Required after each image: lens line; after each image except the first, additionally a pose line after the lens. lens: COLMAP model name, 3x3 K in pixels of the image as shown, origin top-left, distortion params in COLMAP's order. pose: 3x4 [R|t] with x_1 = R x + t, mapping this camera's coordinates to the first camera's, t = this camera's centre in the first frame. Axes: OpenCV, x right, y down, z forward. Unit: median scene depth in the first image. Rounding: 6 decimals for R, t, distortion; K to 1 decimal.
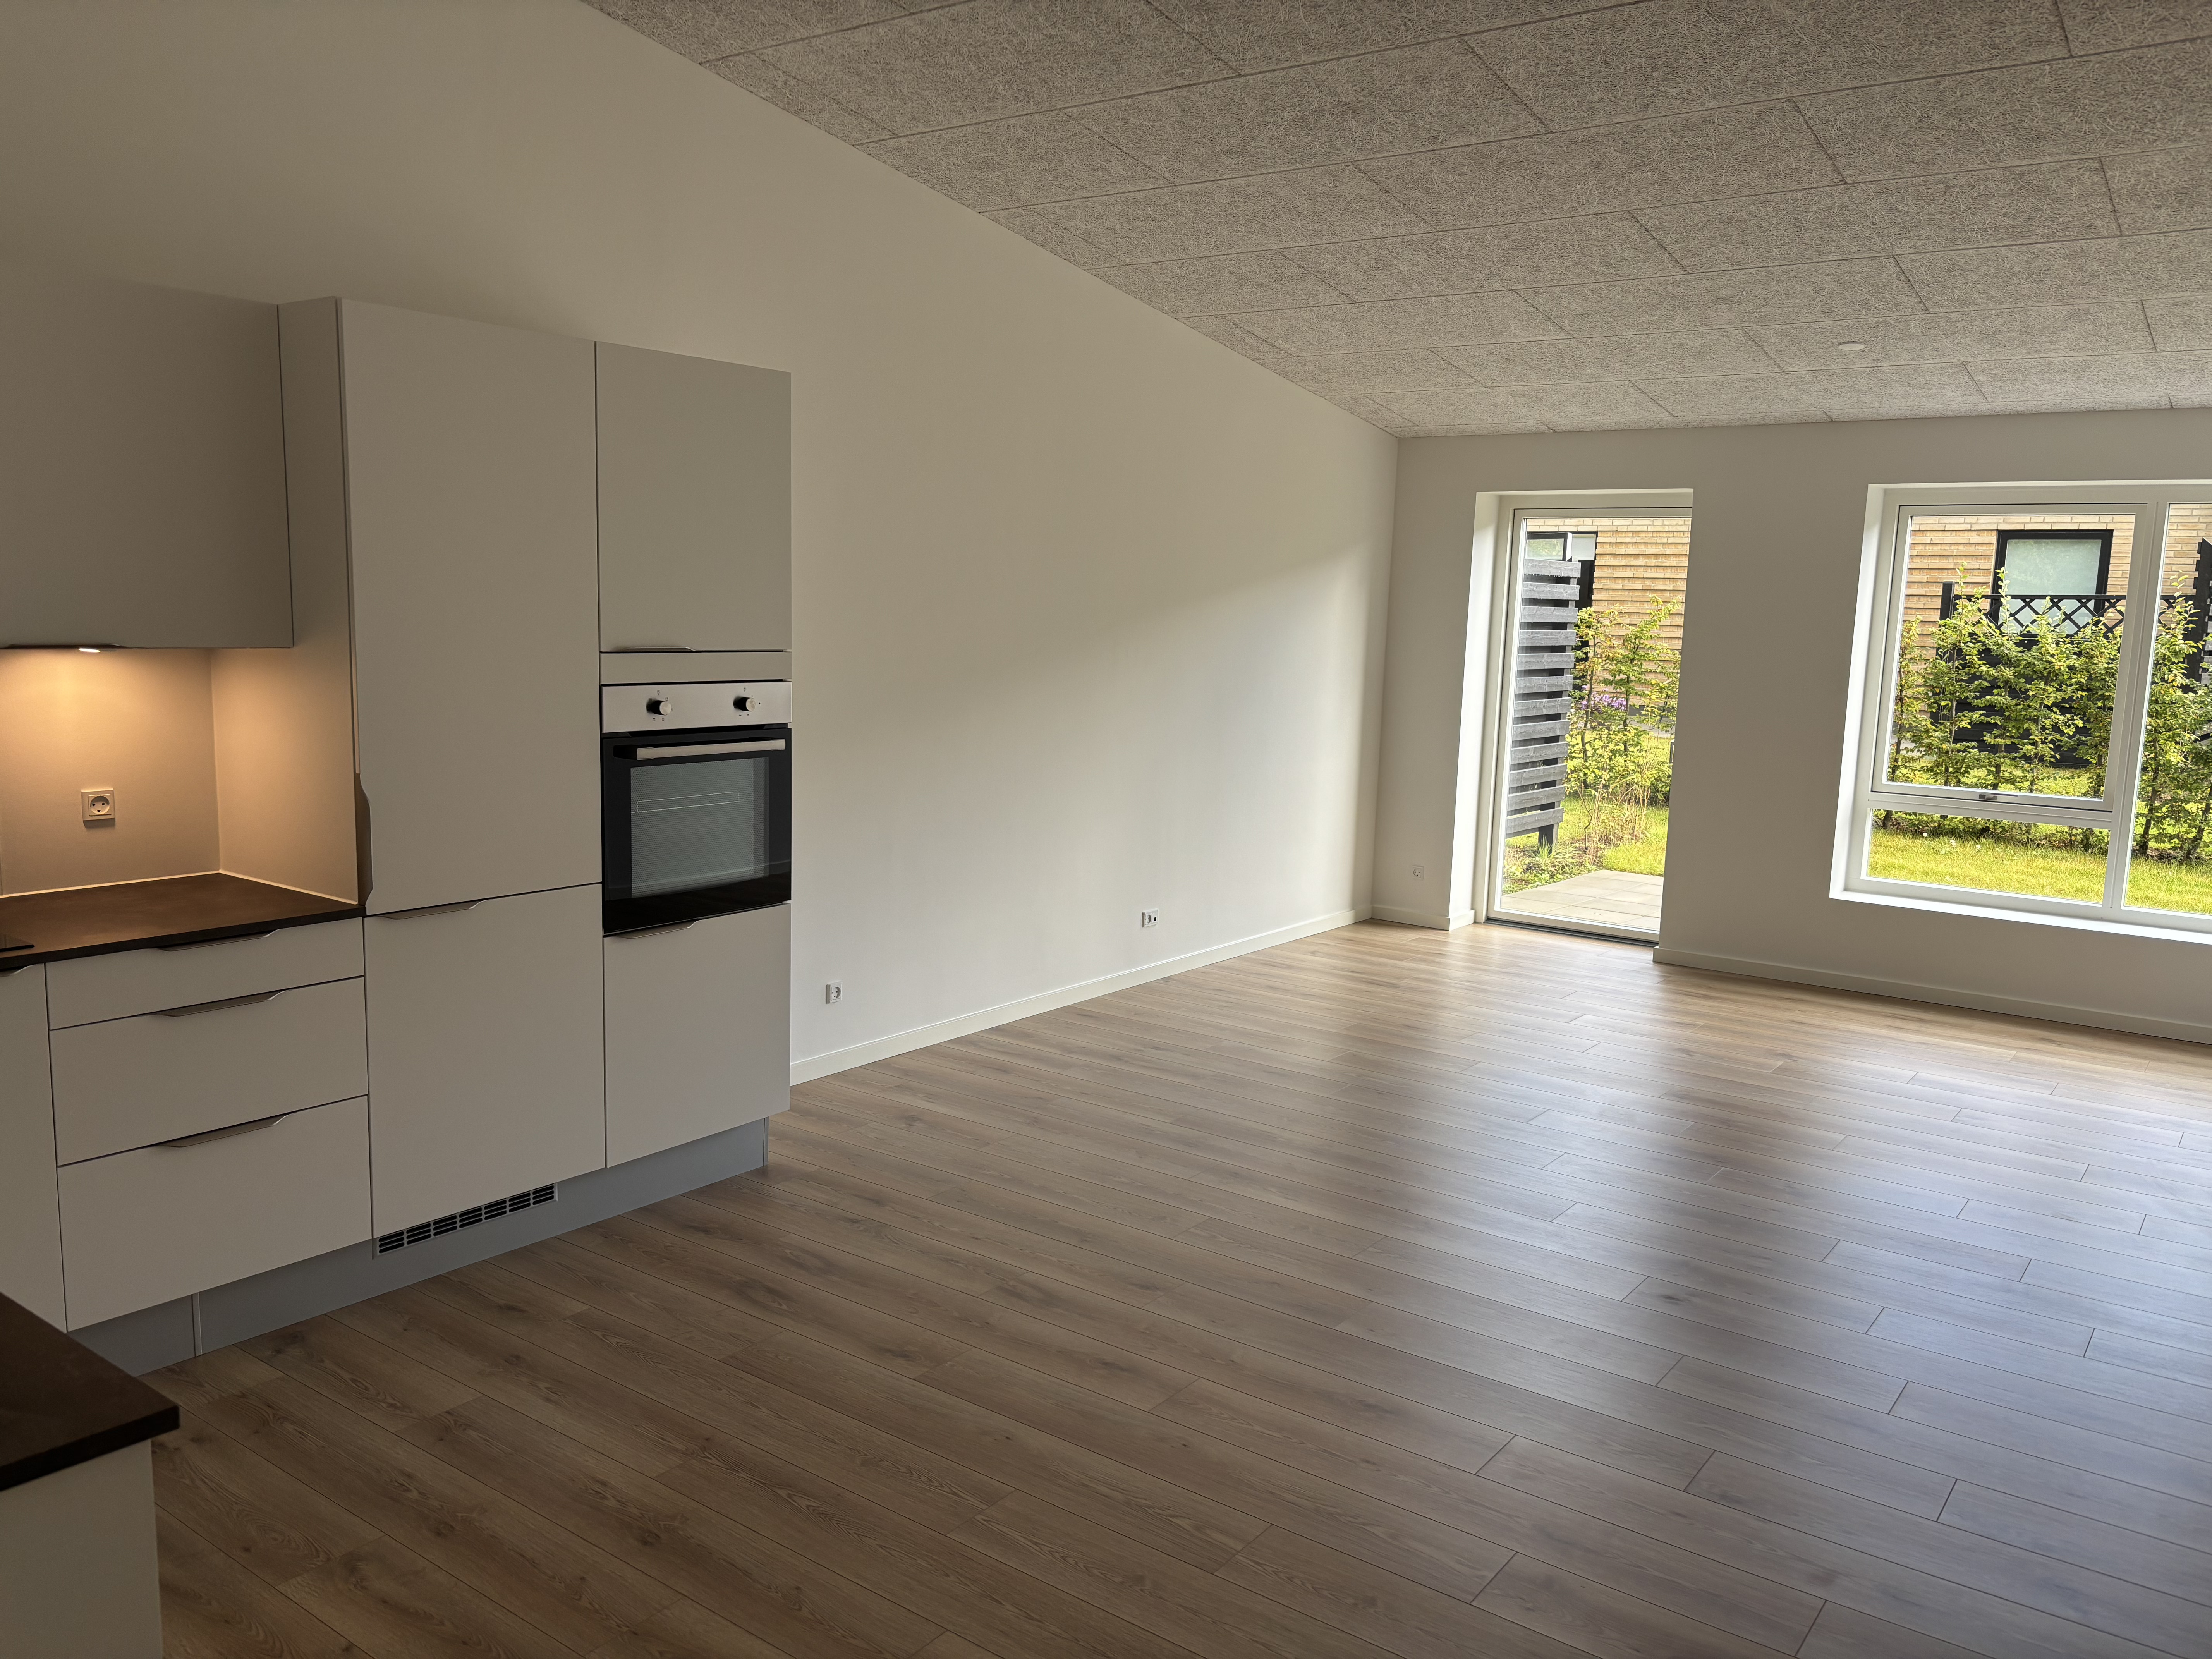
lens RADIAL K [[1676.1, 0, 1106.0], [0, 1676.1, 829.5], [0, 0, 1]] dist [-0.004503, 0.029337]
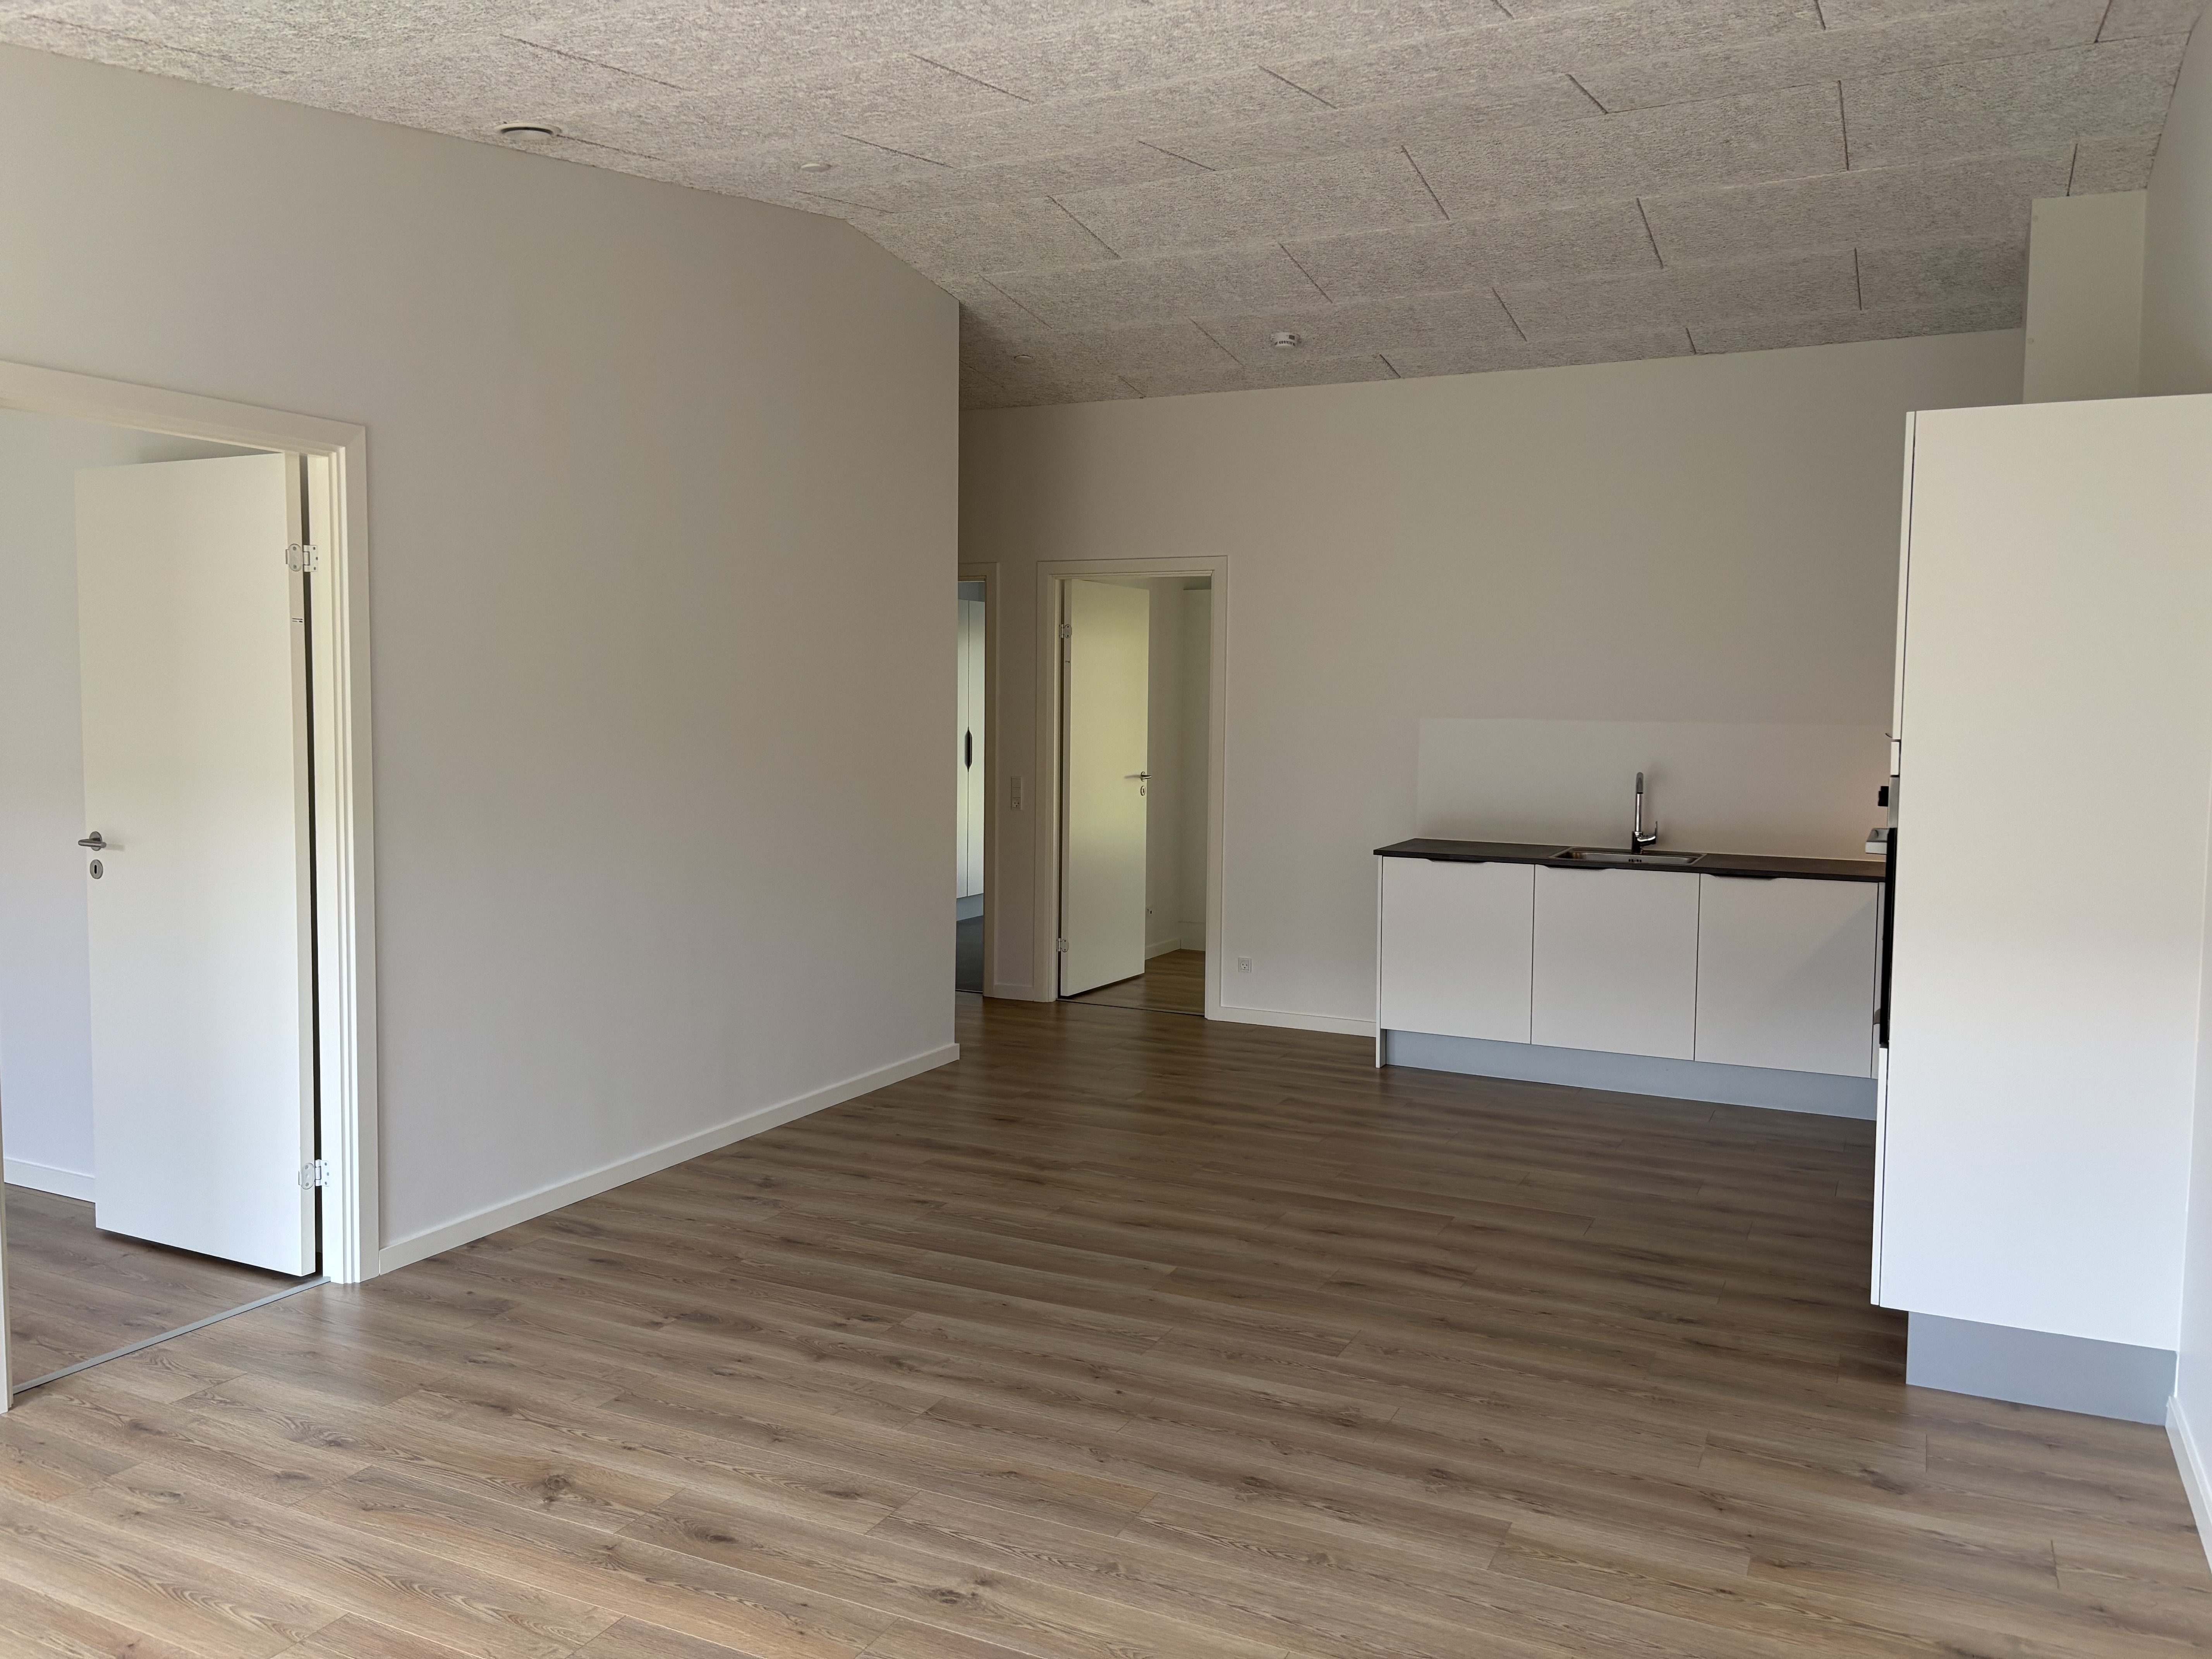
lens RADIAL K [[1690.0, 0, 1113.9], [0, 1690.0, 799.9], [0, 0, 1]] dist [0.071580, -0.100657]
pose [[-0.981674, -0.031658, -0.187918, 0.319078], [-0.069319, 0.977874, 0.197377, -0.200835], [0.177512, 0.206786, -0.962148, 1.595088]]
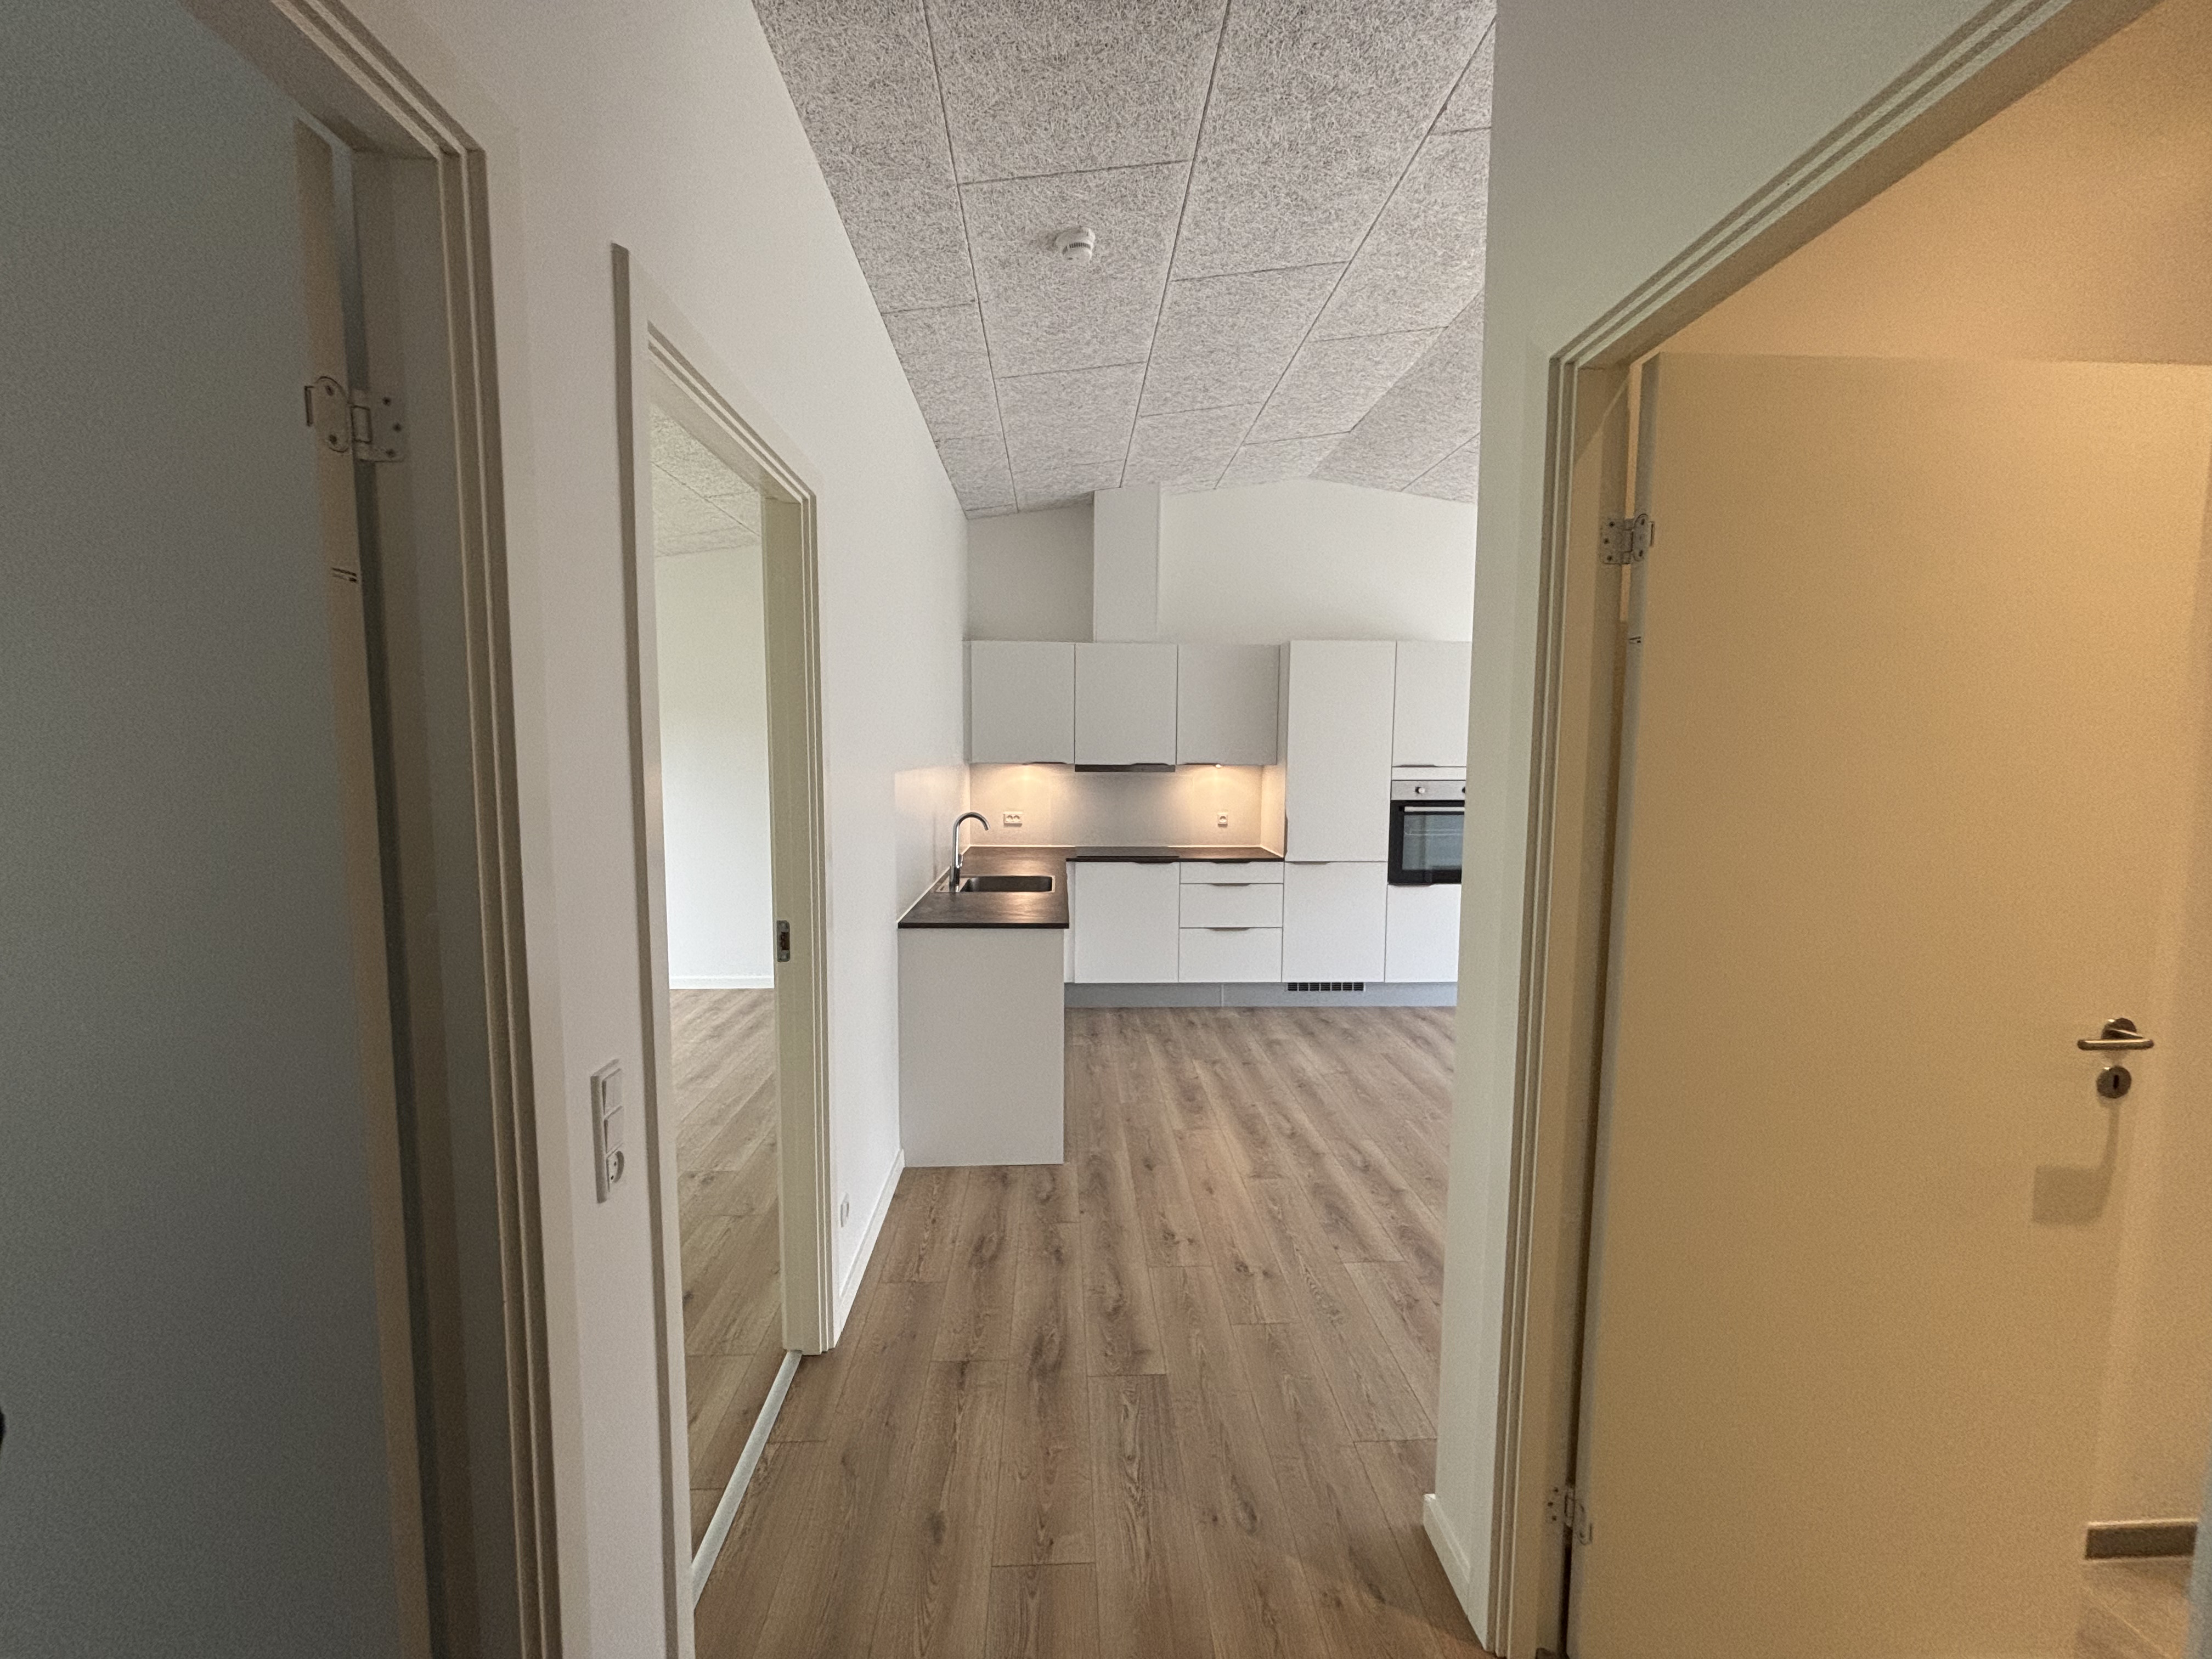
lens RADIAL K [[896.1, 0, 1106.0], [0, 896.1, 829.5], [0, 0, 1]] dist [0.019743, -0.000066]
pose [[0.628594, 0.041038, -0.776650, 0.368243], [-0.094716, 0.995213, -0.024073, 0.045290], [0.771944, 0.088693, 0.629472, -0.108985]]
